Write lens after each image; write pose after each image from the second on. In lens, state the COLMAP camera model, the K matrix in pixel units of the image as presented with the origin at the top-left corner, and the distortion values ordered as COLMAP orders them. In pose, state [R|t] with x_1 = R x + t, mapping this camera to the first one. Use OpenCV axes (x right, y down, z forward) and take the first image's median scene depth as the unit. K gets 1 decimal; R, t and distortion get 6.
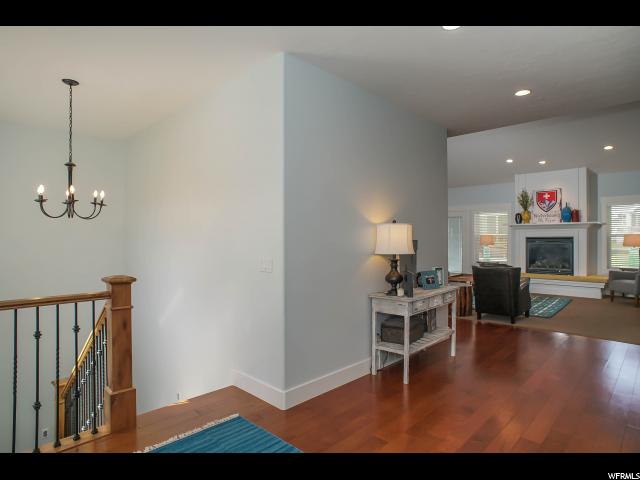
lens RADIAL K [[362.2, 0, 320.4], [0, 362.2, 238.8], [0, 0, 1]] dist [-0.045818, 0.000482]
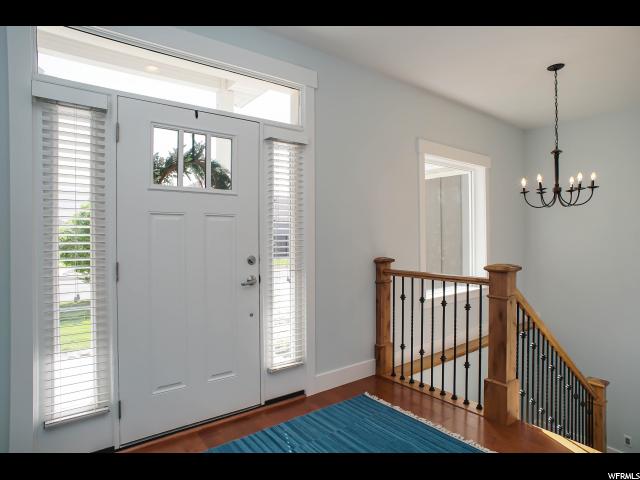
lens RADIAL K [[362.2, 0, 321.1], [0, 362.2, 235.9], [0, 0, 1]] dist [-0.045818, 0.000482]
pose [[-0.145660, 0.004540, -0.989324, 0.463778], [0.007879, 0.999963, 0.003429, 0.019093], [0.989303, -0.007296, -0.145691, 0.644070]]
